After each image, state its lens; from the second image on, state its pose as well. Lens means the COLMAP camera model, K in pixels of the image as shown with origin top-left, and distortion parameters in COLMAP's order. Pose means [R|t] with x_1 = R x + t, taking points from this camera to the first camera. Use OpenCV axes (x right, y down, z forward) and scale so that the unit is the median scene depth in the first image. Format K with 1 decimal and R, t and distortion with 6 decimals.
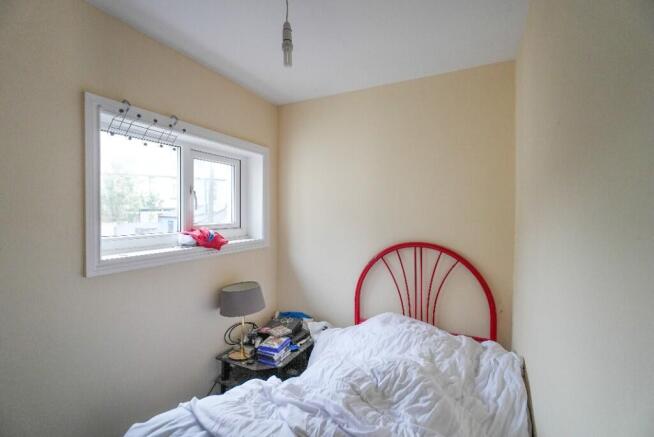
lens RADIAL K [[318.9, 0, 325.0], [0, 318.9, 215.9], [0, 0, 1]] dist [0.002016, -0.000015]
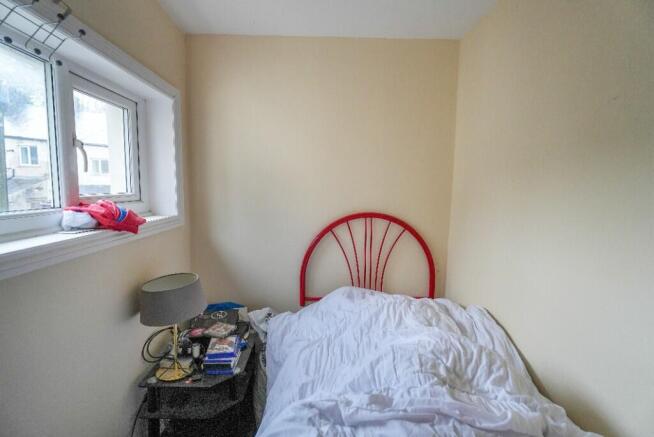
lens RADIAL K [[316.8, 0, 331.8], [0, 316.8, 218.1], [0, 0, 1]] dist [-0.000499, -0.006357]
pose [[0.870535, -0.039106, 0.490549, -0.291680], [-0.005013, 0.996081, 0.088303, 0.013984], [-0.492080, -0.079330, 0.866928, 0.214096]]
